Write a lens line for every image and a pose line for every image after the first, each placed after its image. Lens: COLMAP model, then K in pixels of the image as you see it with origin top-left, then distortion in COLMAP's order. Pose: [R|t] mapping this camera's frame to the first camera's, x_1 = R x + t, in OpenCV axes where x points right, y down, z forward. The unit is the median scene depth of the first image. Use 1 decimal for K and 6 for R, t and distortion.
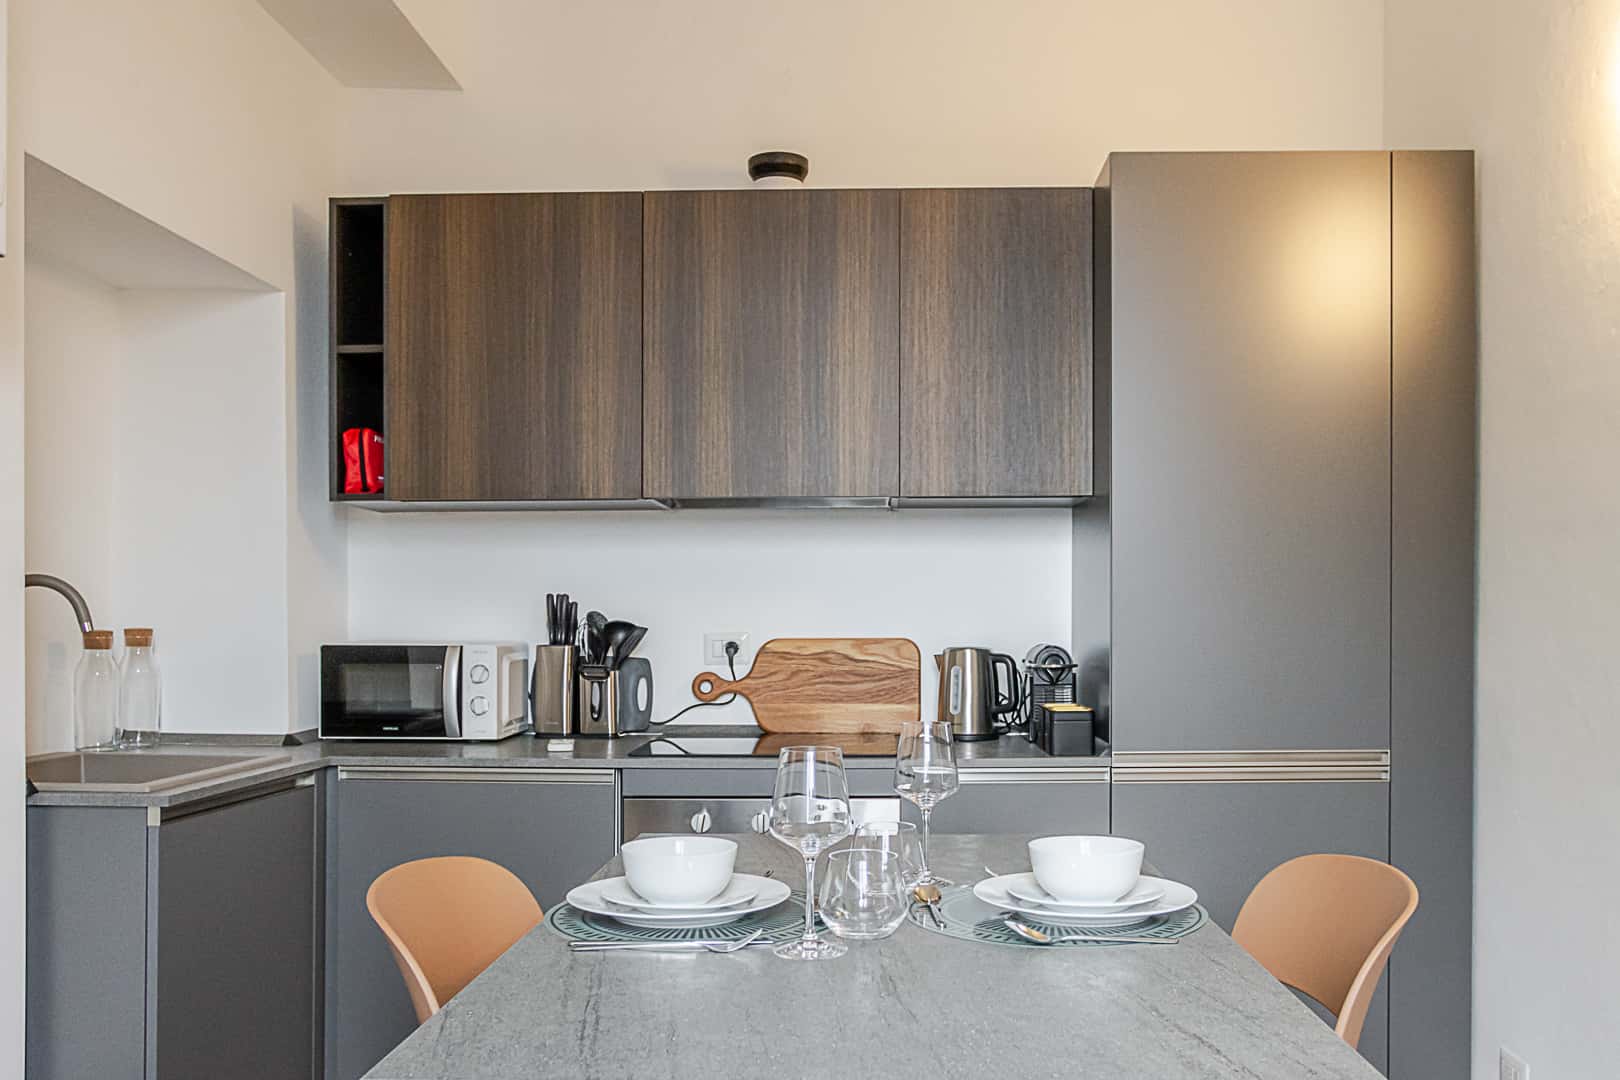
lens RADIAL K [[1314.9, 0, 884.6], [0, 1314.9, 627.9], [0, 0, 1]] dist [-0.014342, -0.002012]
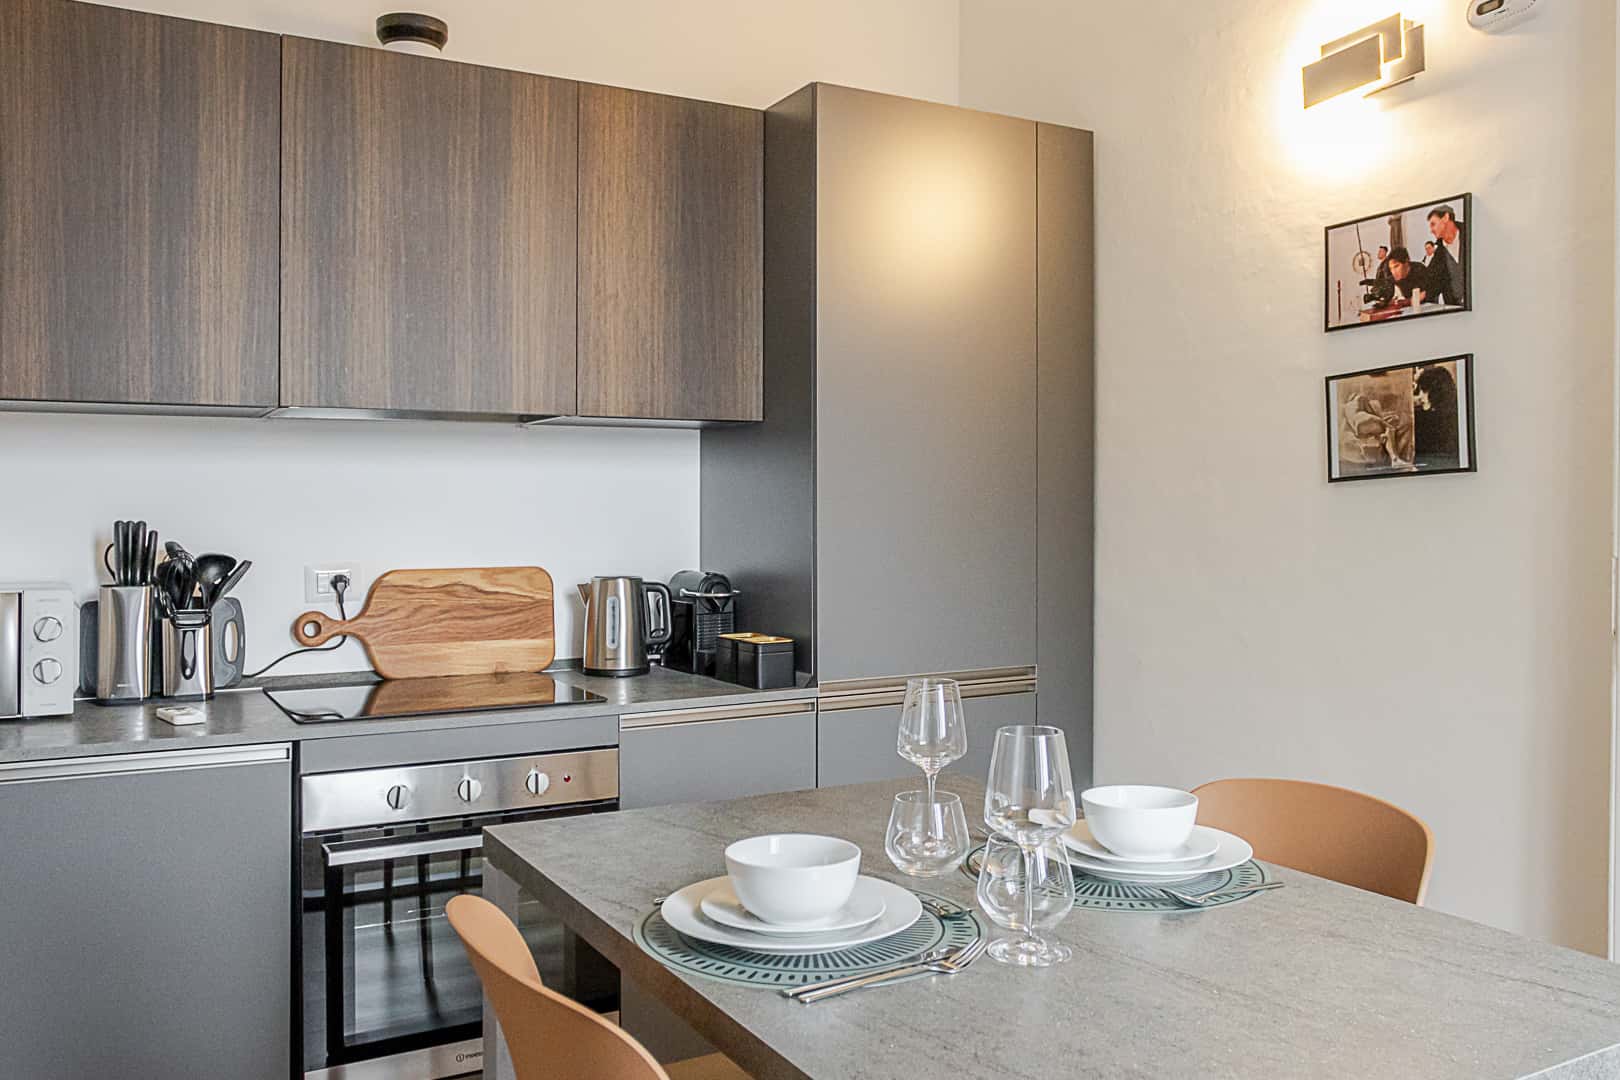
lens RADIAL K [[1308.2, 0, 807.0], [0, 1308.2, 511.6], [0, 0, 1]] dist [-0.011319, 0.007263]
pose [[0.869585, -0.000046, 0.493784, -0.299104], [0.002871, 0.999984, -0.004963, -0.027967], [-0.493775, 0.005733, 0.869571, 0.127508]]
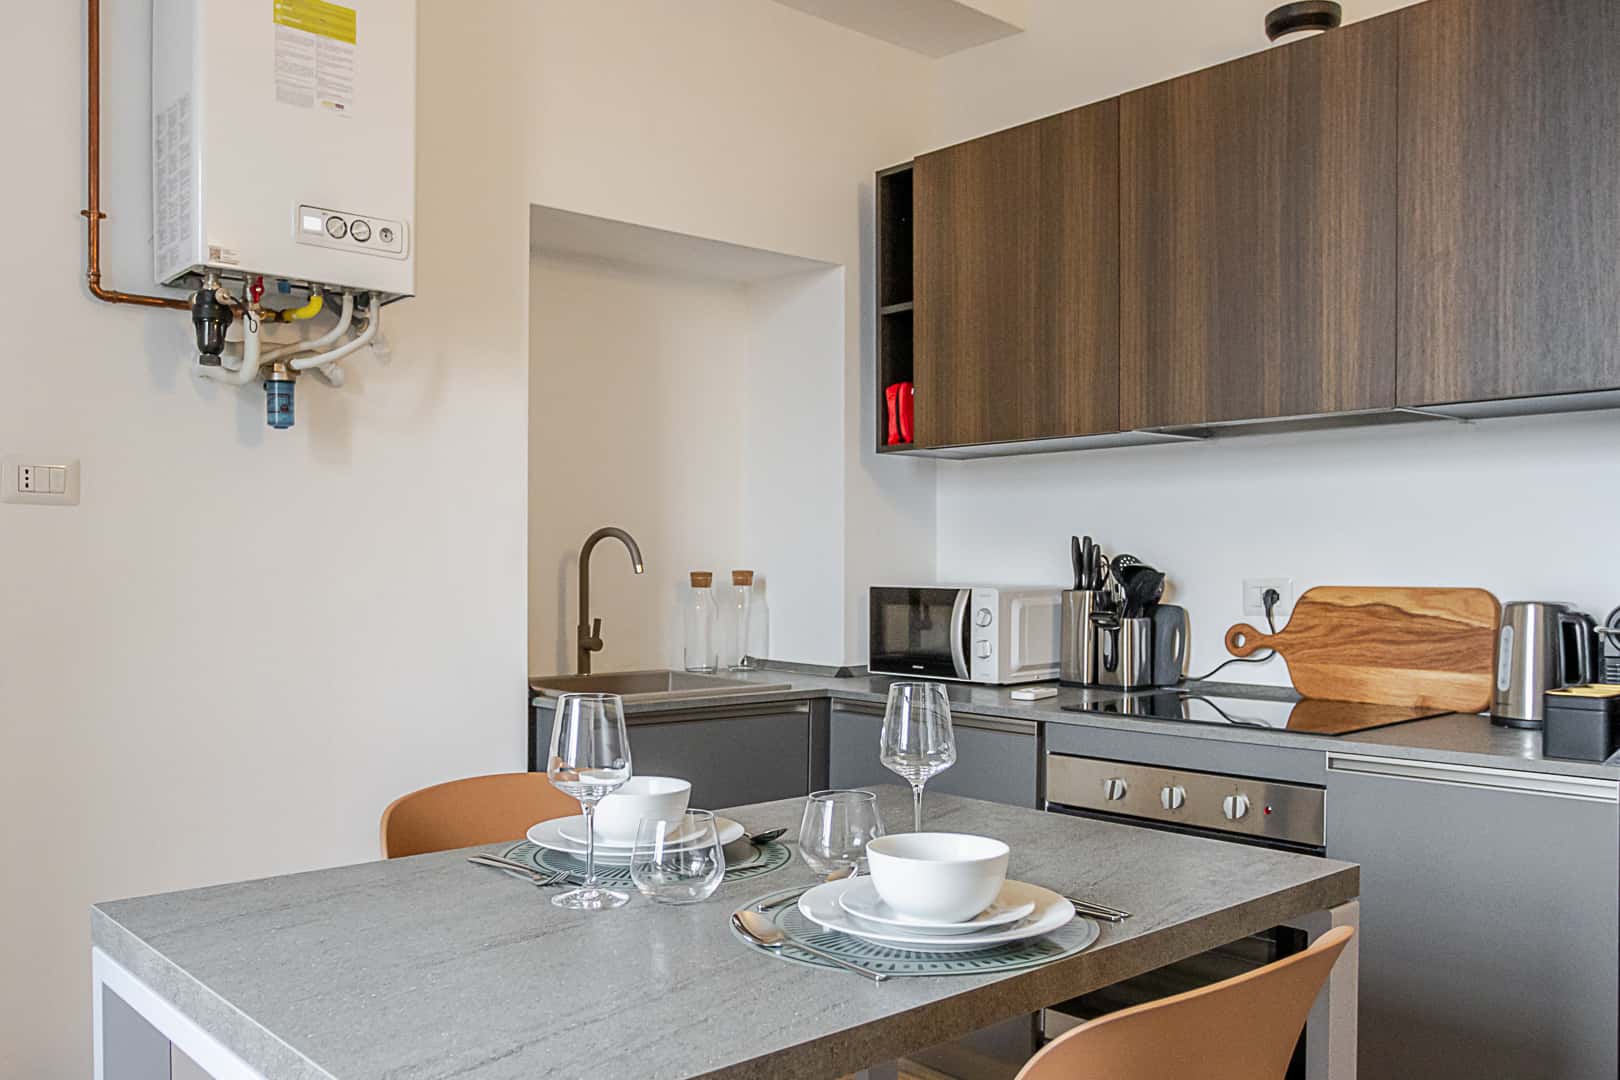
lens RADIAL K [[1374.8, 0, 810.1], [0, 1374.8, 584.5], [0, 0, 1]] dist [-0.035425, 0.008662]
pose [[0.673919, 0.012784, -0.738694, 0.376338], [-0.003400, 0.999893, 0.014202, -0.004475], [0.738797, -0.007060, 0.673891, 0.195759]]
